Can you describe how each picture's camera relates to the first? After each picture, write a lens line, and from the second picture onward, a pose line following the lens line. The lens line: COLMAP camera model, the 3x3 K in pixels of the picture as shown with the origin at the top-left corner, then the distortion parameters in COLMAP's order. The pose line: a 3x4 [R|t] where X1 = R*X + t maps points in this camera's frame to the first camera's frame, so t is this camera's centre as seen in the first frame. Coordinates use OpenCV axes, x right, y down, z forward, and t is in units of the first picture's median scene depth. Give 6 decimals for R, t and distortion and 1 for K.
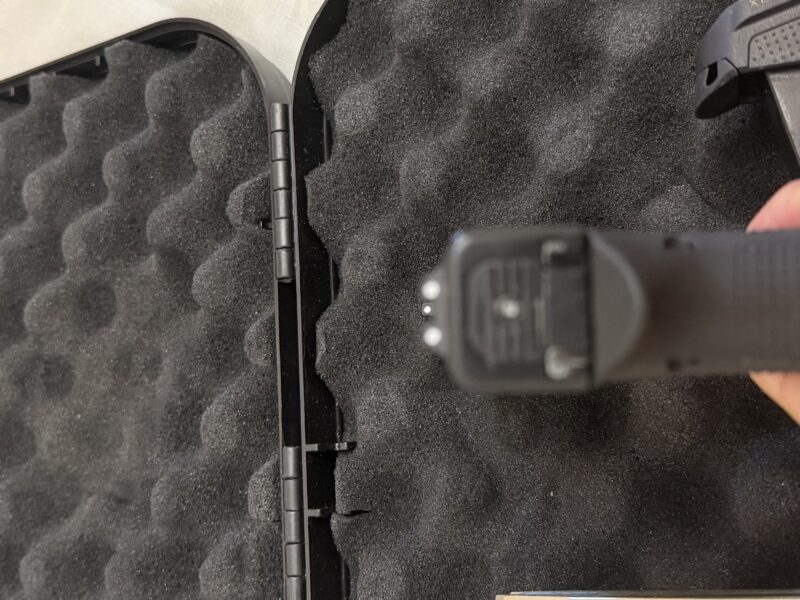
lens RADIAL K [[942.6, 0, 398.7], [0, 942.6, 295.2], [0, 0, 1]] dist [0.001337, 0.000000]
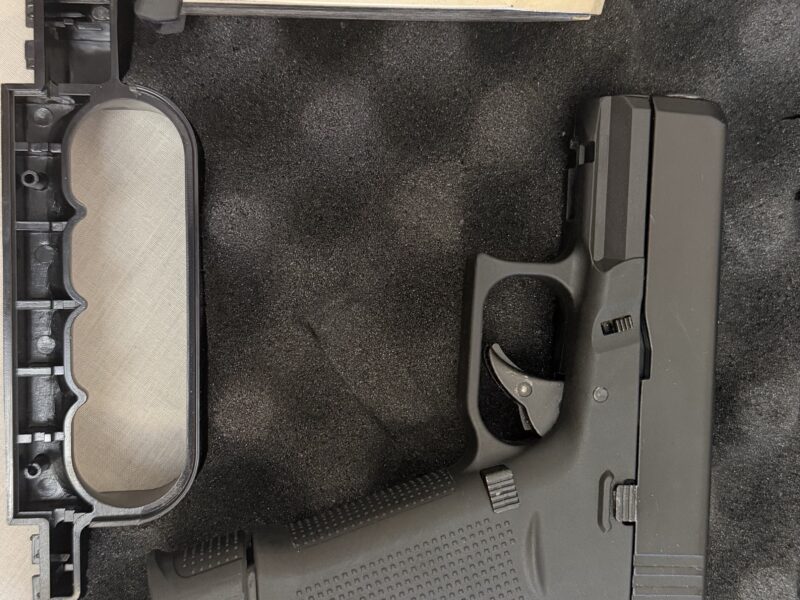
lens RADIAL K [[942.6, 0, 402.4], [0, 942.6, 305.0], [0, 0, 1]] dist [0.001337, 0.000000]
pose [[-0.891414, -0.069544, 0.447822, -0.117496], [0.117283, -0.989892, 0.079736, -0.048960], [0.437750, 0.123600, 0.890561, 0.100324]]
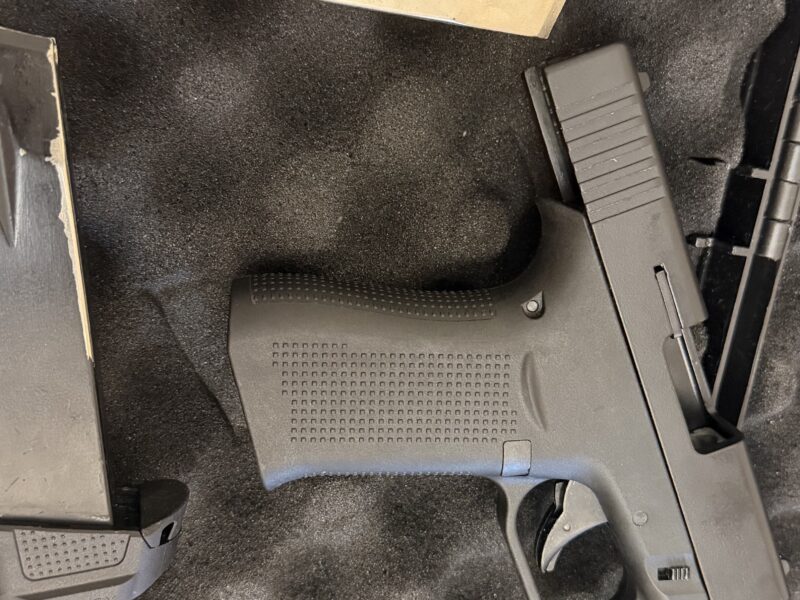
lens RADIAL K [[942.6, 0, 397.7], [0, 942.6, 296.2], [0, 0, 1]] dist [0.001337, 0.000000]
pose [[-0.915364, -0.279899, 0.289423, -0.068172], [0.271907, -0.959894, -0.068341, 0.100312], [0.296943, 0.016139, 0.954759, 0.141053]]
